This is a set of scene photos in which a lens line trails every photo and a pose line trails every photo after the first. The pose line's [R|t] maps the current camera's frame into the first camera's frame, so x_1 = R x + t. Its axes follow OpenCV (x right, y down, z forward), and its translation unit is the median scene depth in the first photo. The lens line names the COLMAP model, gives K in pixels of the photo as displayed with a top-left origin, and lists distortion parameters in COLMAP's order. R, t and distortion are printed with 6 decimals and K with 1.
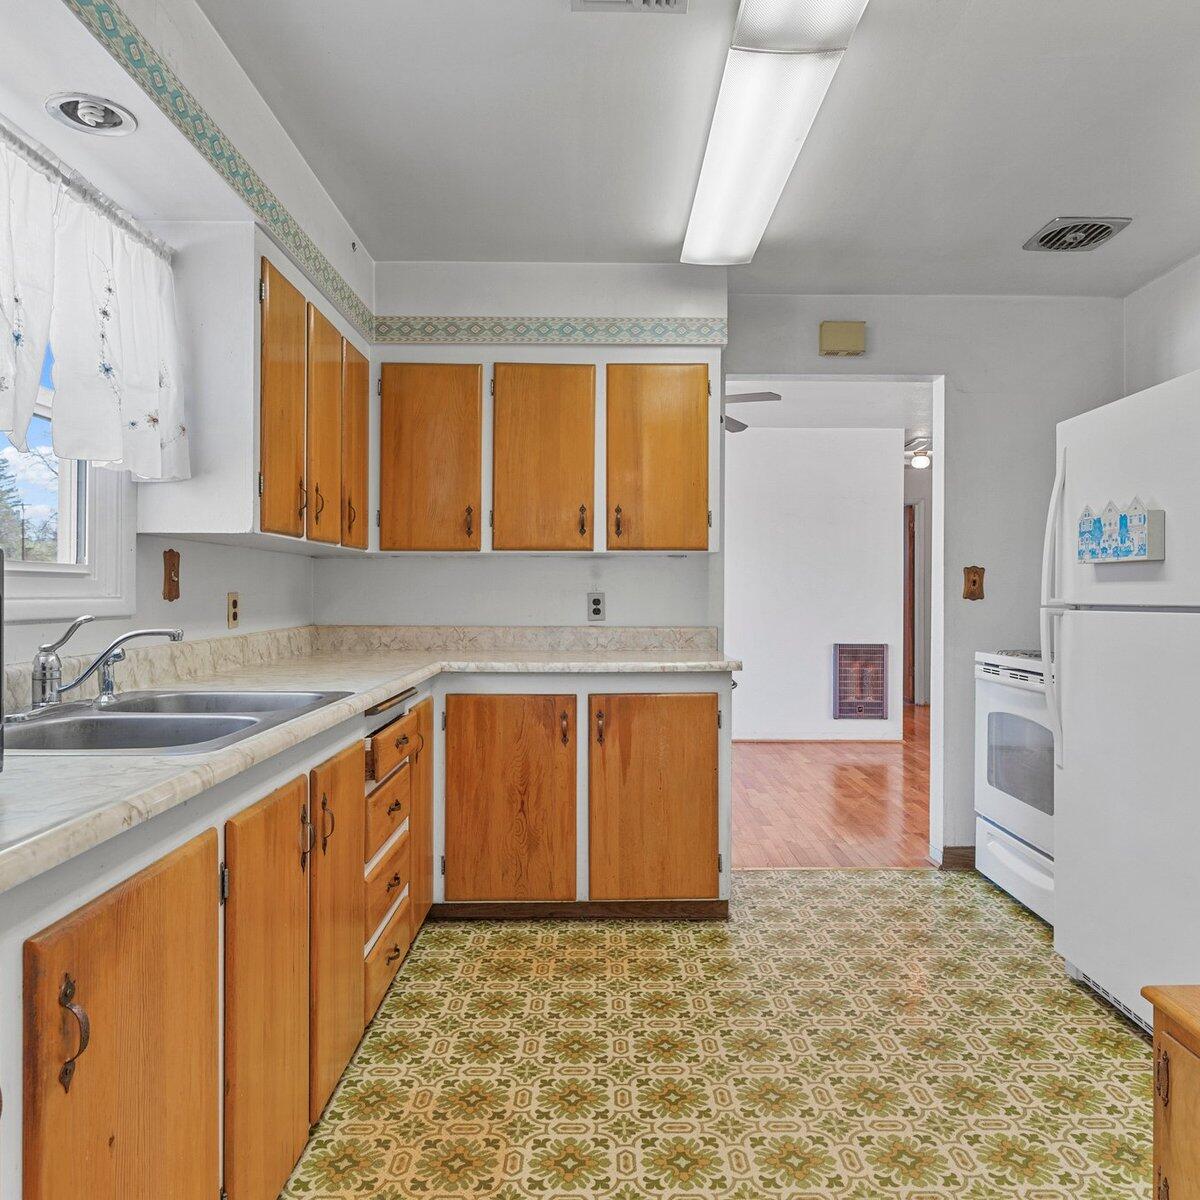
lens RADIAL K [[878.5, 0, 602.1], [0, 878.5, 588.7], [0, 0, 1]] dist [0.007960, -0.006237]
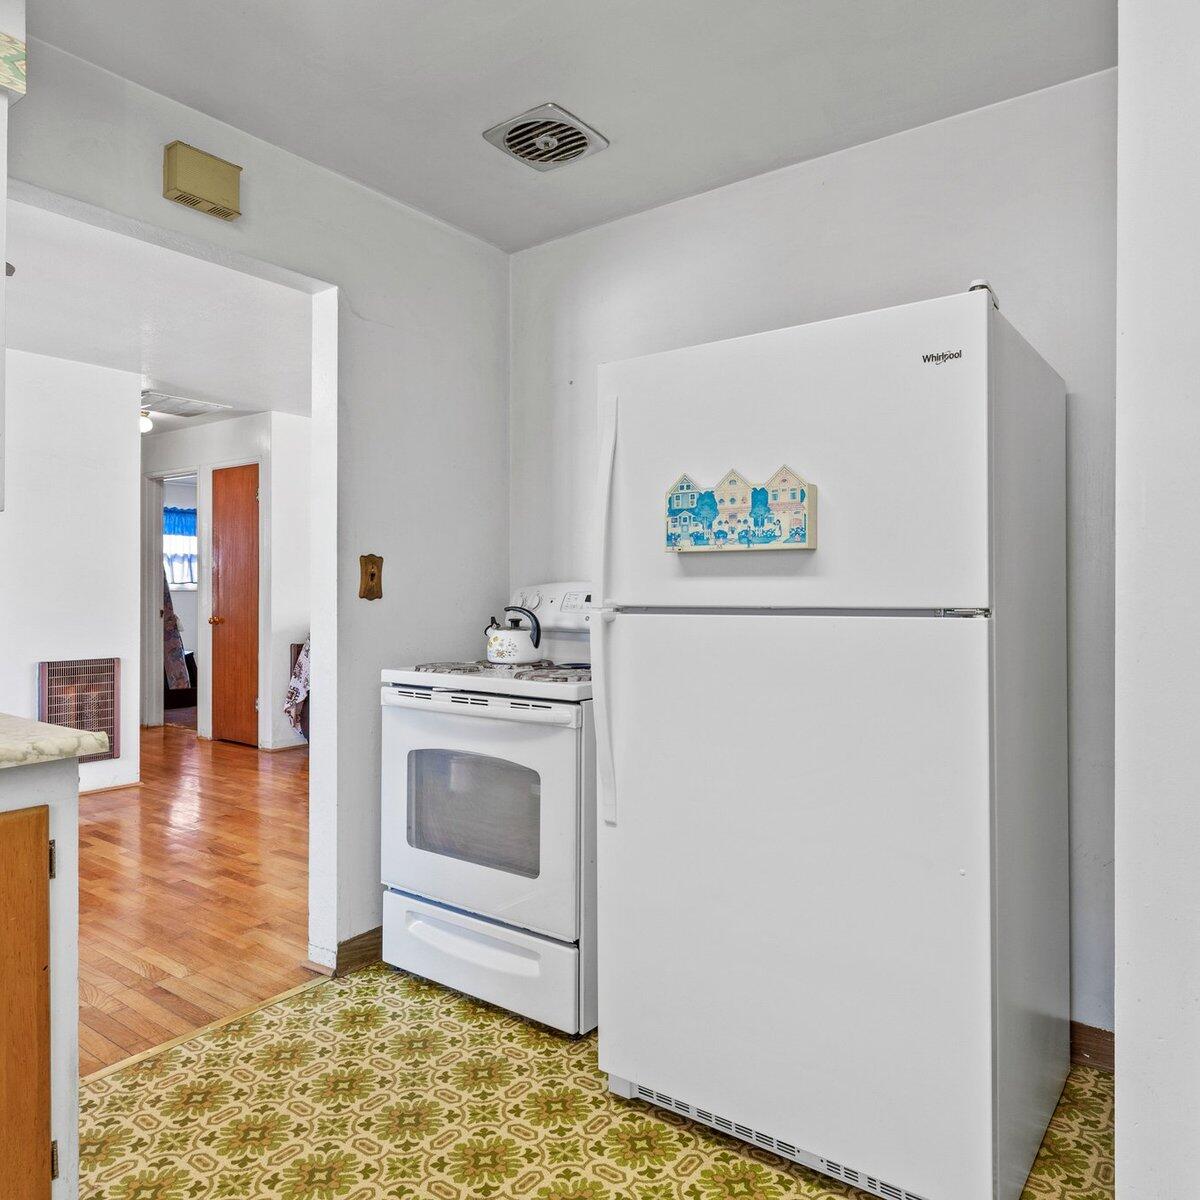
lens RADIAL K [[878.5, 0, 602.1], [0, 878.5, 588.7], [0, 0, 1]] dist [0.007960, -0.006237]
pose [[0.594387, -0.003218, 0.804173, -0.068800], [-0.001730, 0.999985, 0.005280, -0.000868], [-0.804177, -0.004530, 0.594372, 0.455451]]
